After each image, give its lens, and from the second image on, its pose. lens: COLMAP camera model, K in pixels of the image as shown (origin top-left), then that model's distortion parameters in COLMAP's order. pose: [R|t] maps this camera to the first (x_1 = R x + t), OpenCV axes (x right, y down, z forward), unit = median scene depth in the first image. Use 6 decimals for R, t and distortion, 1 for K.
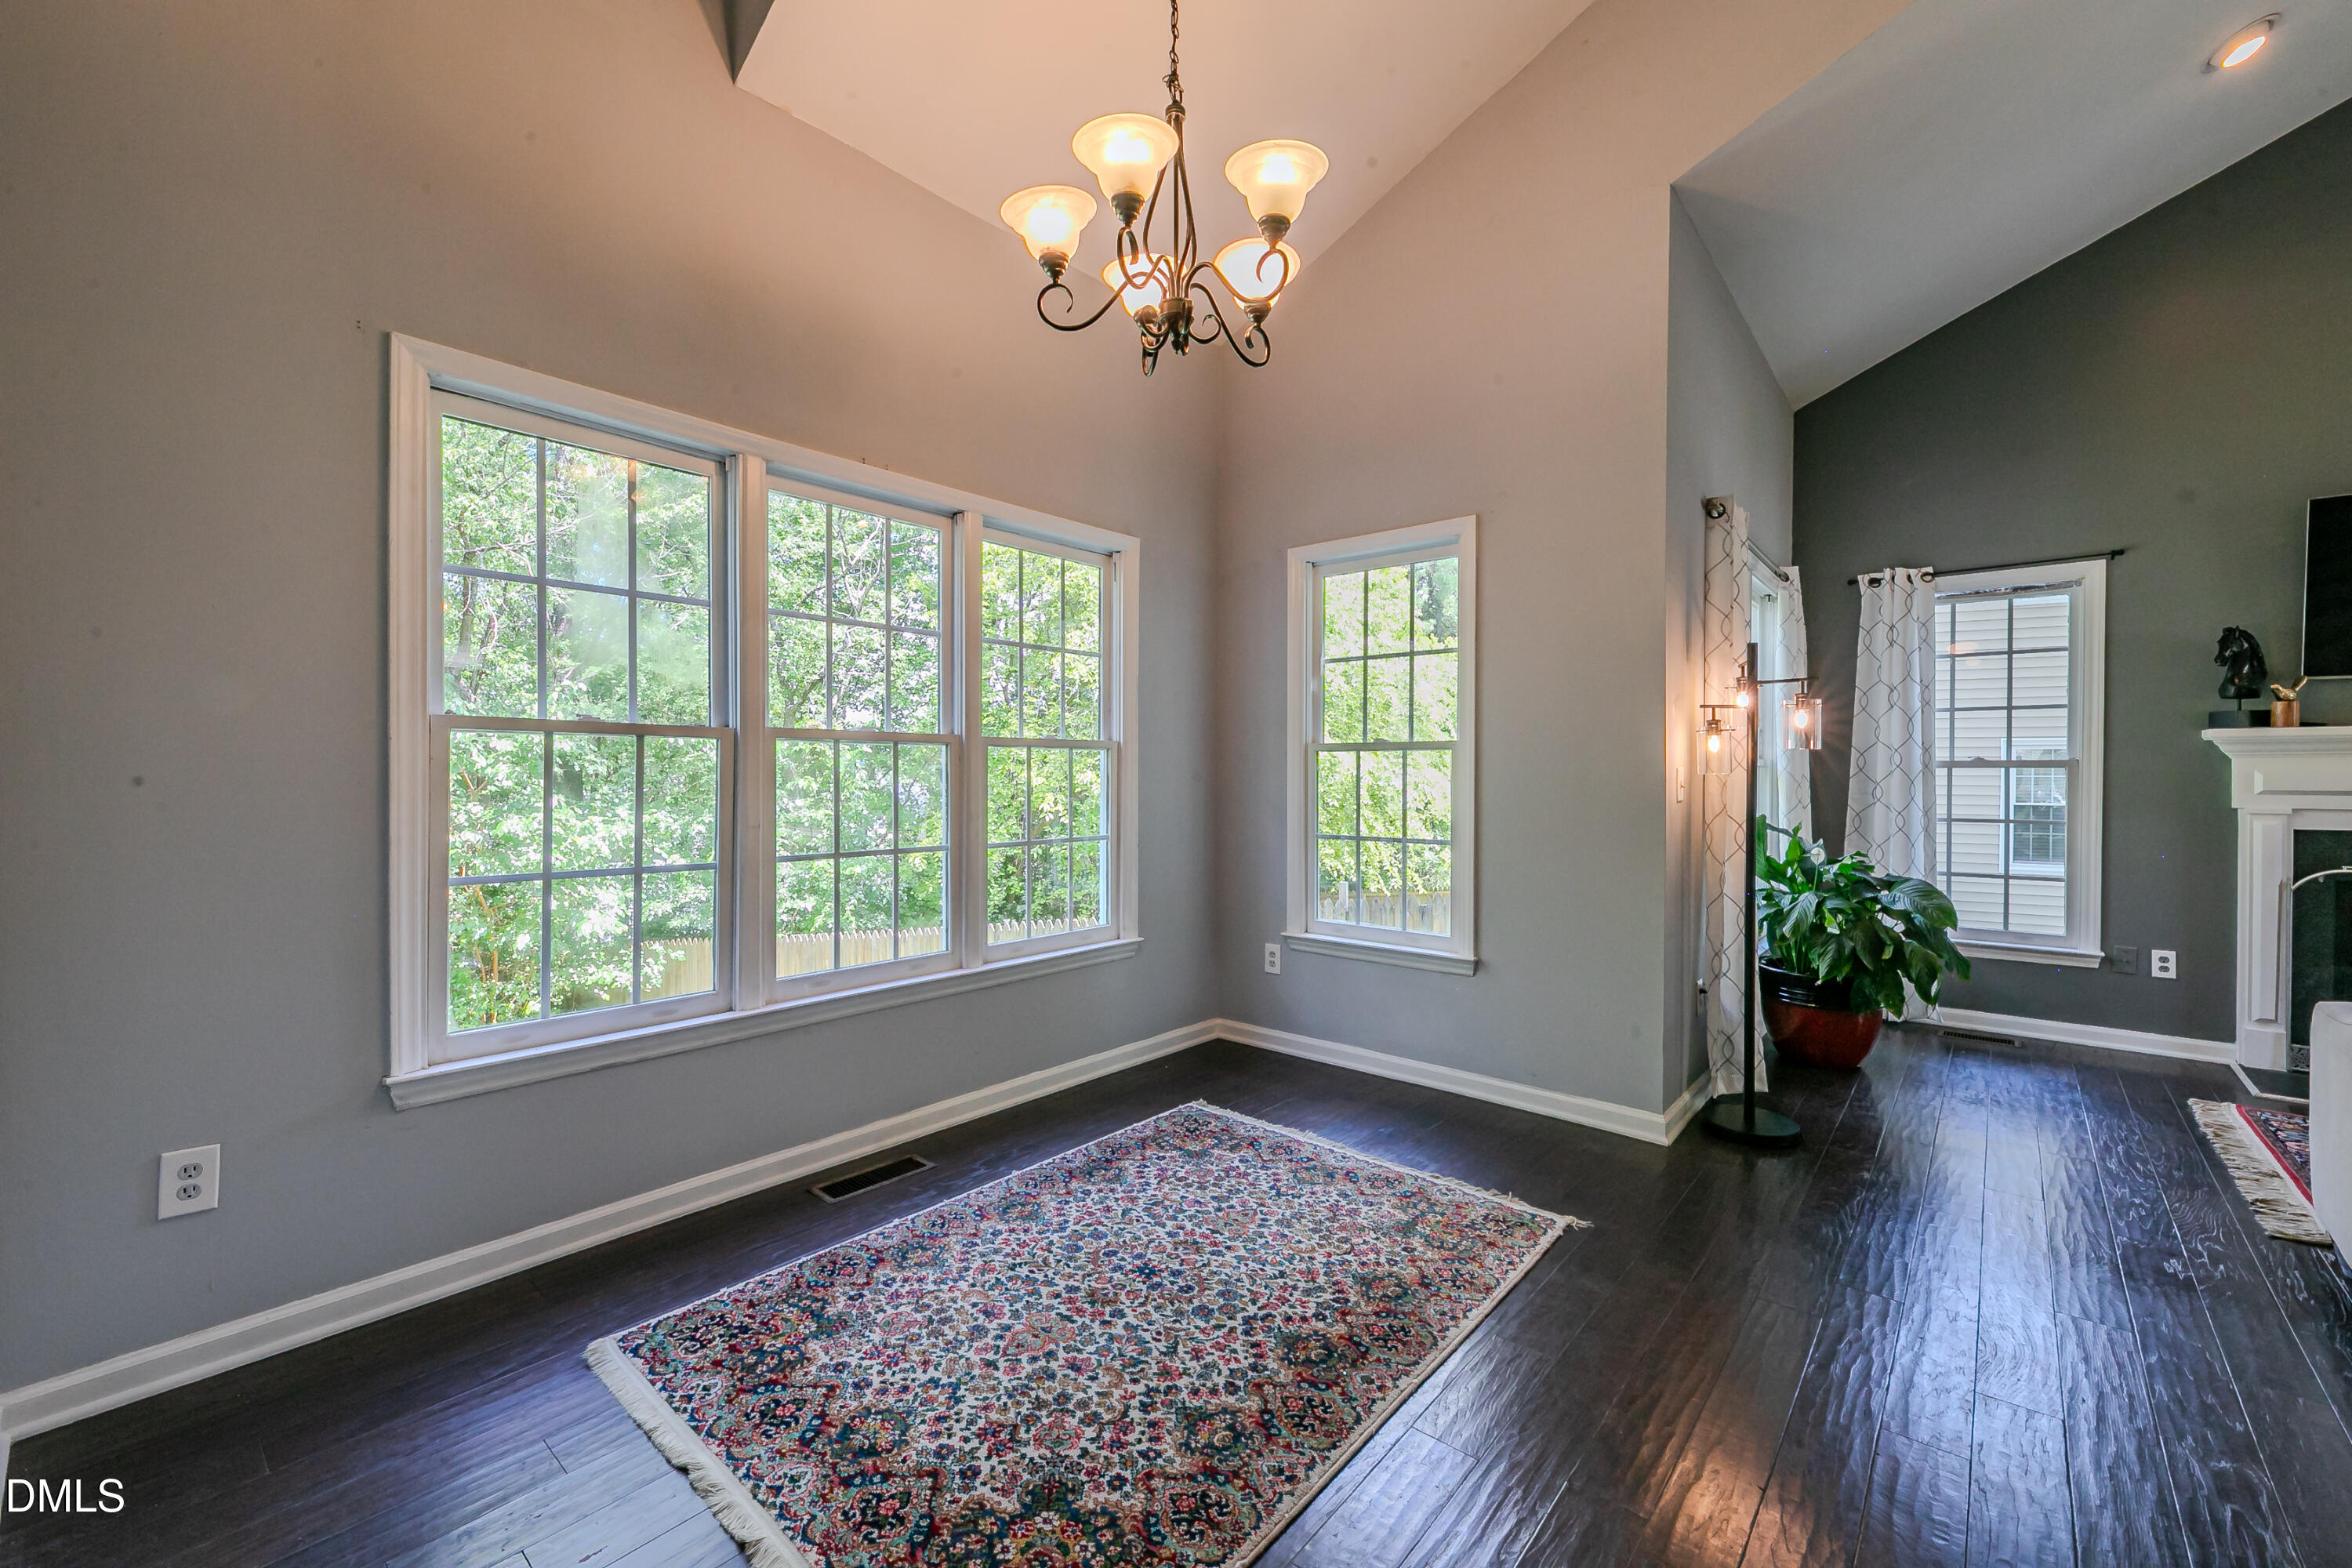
lens RADIAL K [[945.8, 0, 1181.2], [0, 945.8, 784.2], [0, 0, 1]] dist [0.000785, -0.002453]
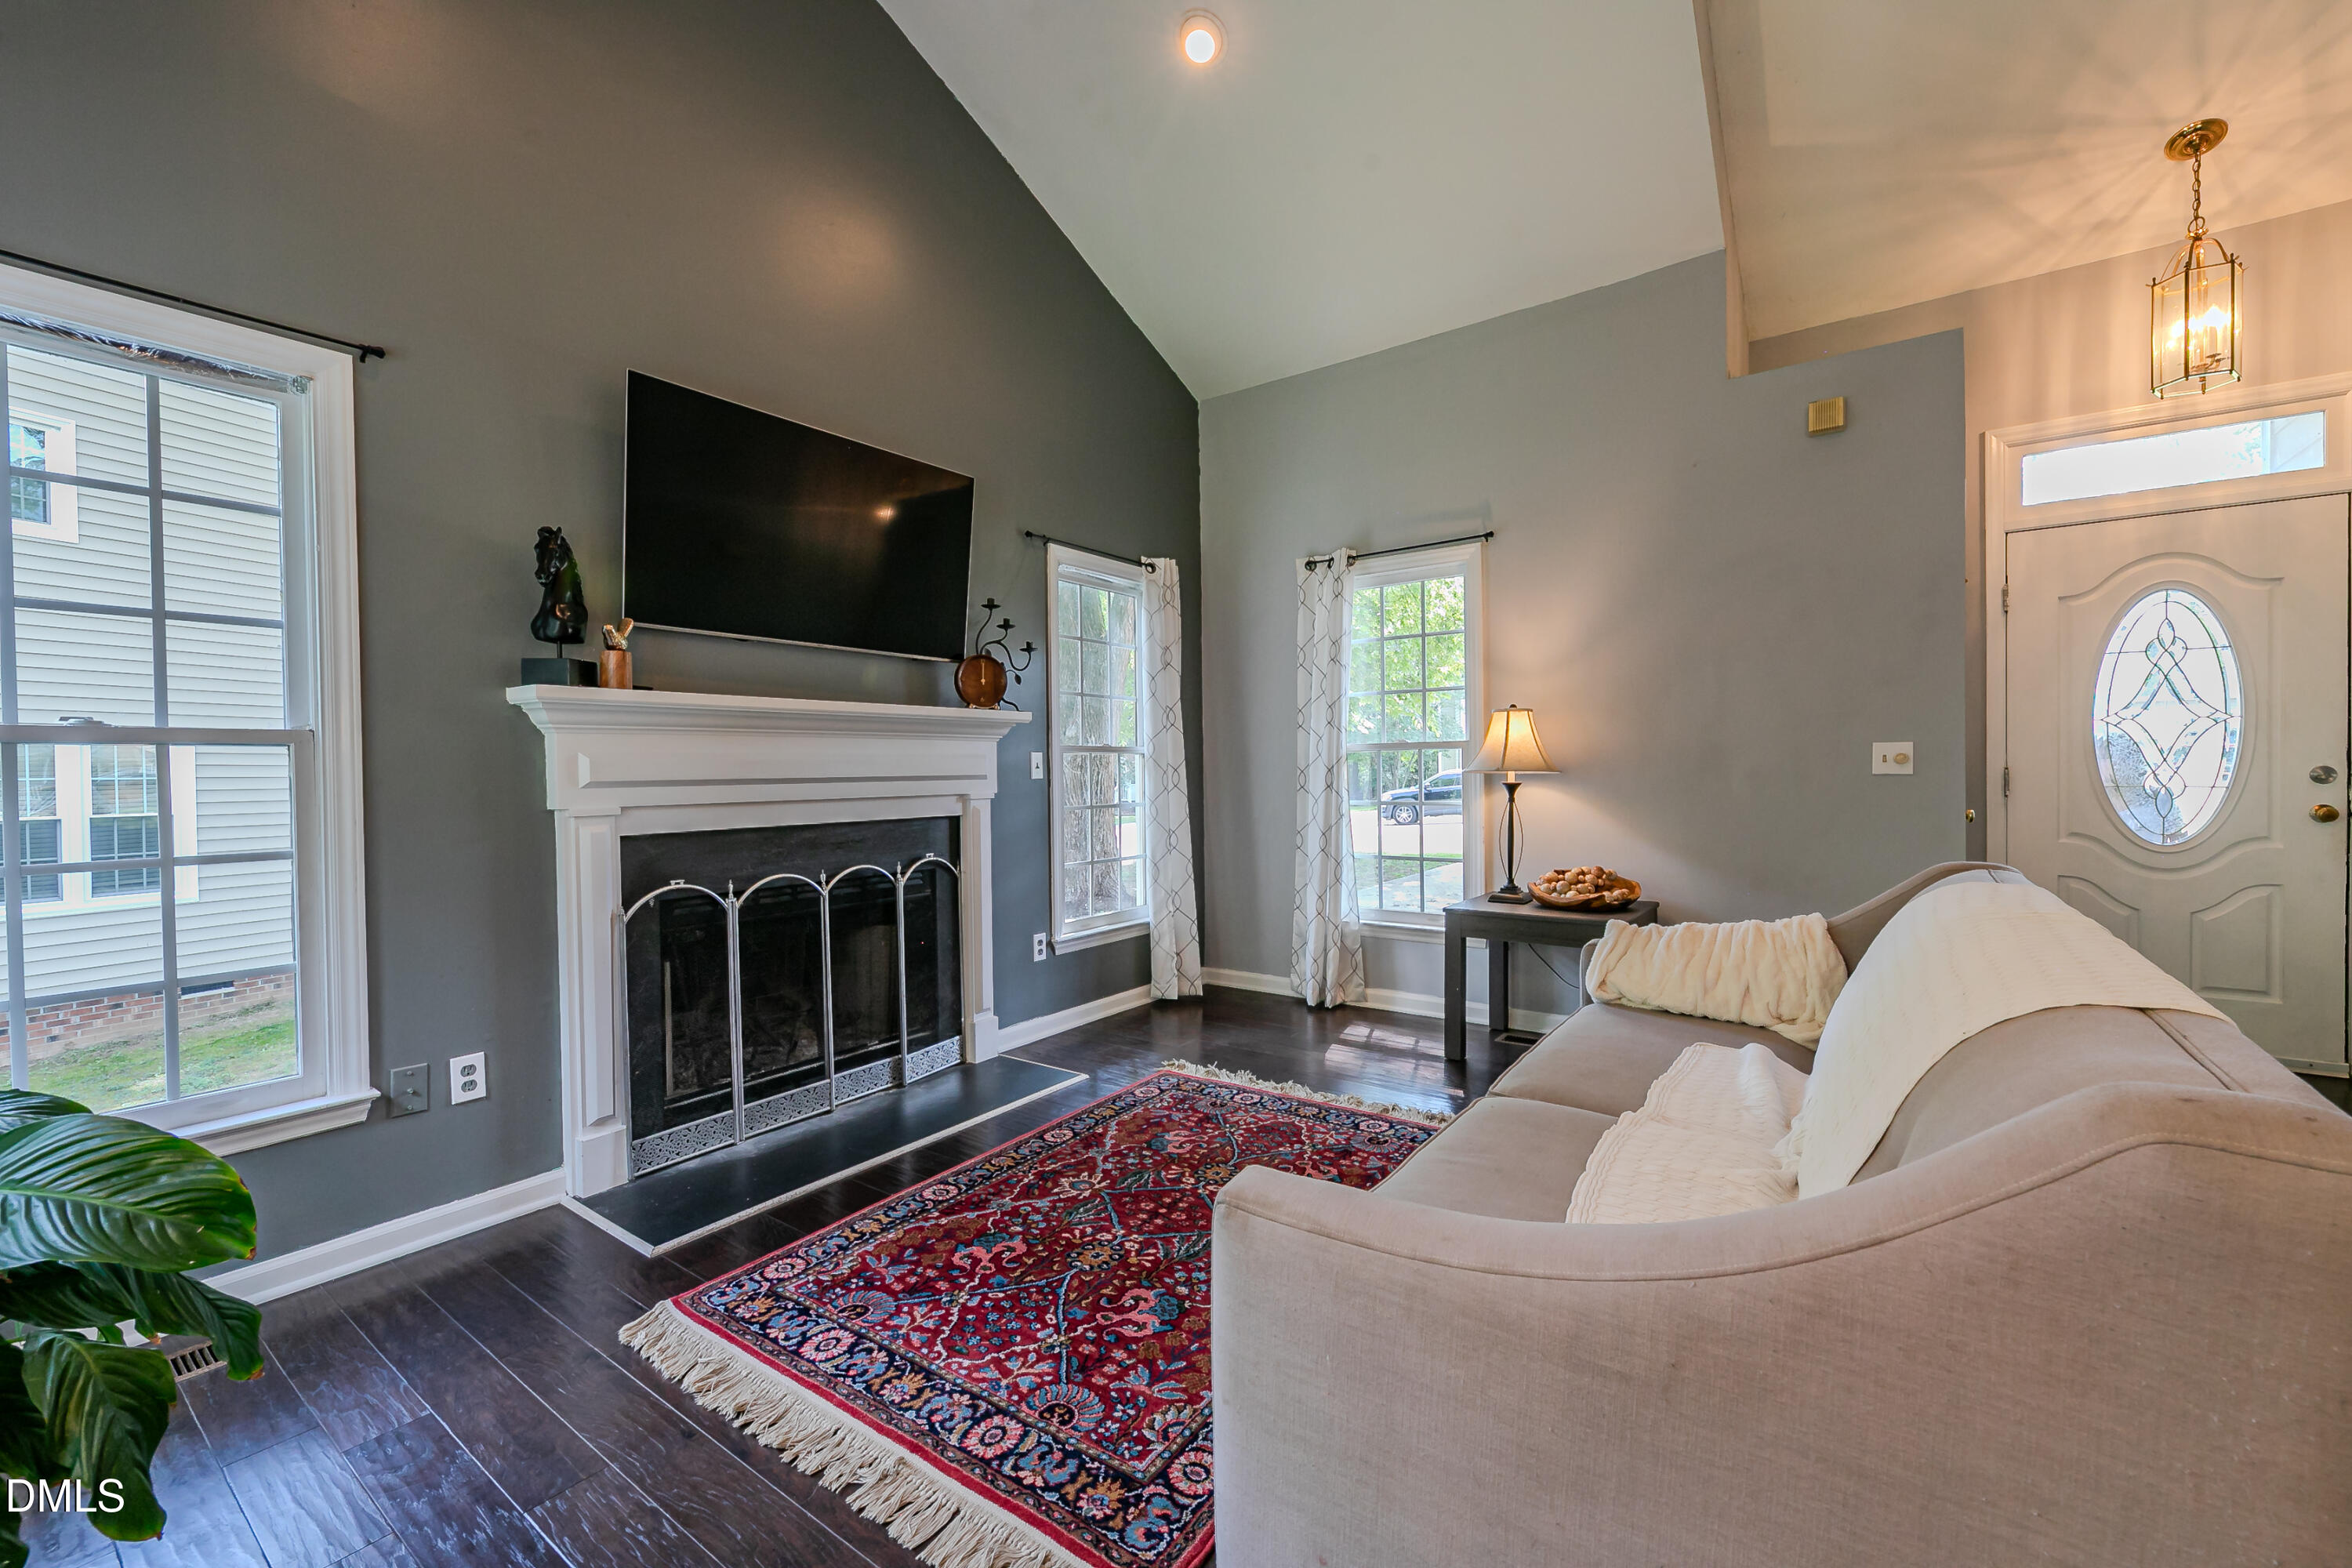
lens RADIAL K [[947.6, 0, 1182.4], [0, 947.6, 783.5], [0, 0, 1]] dist [0.004465, -0.004739]
pose [[-0.090784, -0.015805, 0.995745, 0.564862], [0.023010, 0.999574, 0.017964, 0.006968], [-0.995605, 0.024543, -0.090381, 0.831866]]
